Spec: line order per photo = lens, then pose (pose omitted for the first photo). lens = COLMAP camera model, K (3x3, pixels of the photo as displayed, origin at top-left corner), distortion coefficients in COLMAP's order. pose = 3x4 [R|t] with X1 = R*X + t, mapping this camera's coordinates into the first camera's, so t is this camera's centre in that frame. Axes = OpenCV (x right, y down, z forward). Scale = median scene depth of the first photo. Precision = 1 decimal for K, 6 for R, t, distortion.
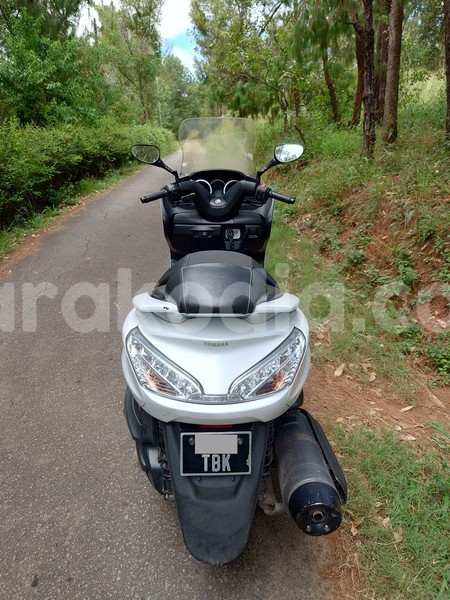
lens RADIAL K [[464.4, 0, 225.3], [0, 464.4, 302.5], [0, 0, 1]] dist [-0.001403, 0.007819]
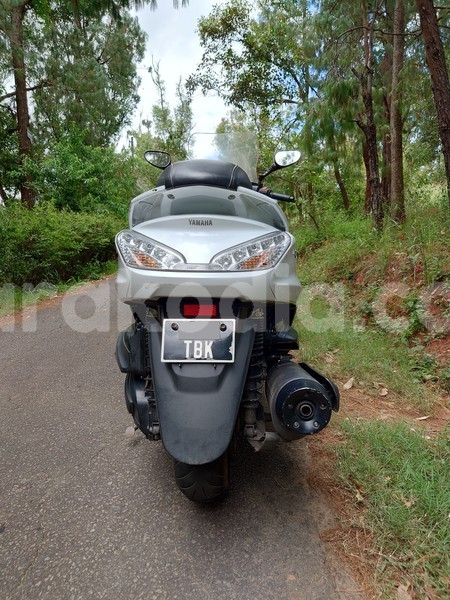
lens RADIAL K [[464.4, 0, 225.3], [0, 464.4, 302.5], [0, 0, 1]] dist [-0.001403, 0.007819]
pose [[0.998602, 0.009334, -0.052033, 0.045256], [-0.022301, 0.966797, -0.254573, 0.261338], [0.047929, 0.255377, 0.965653, 0.023725]]
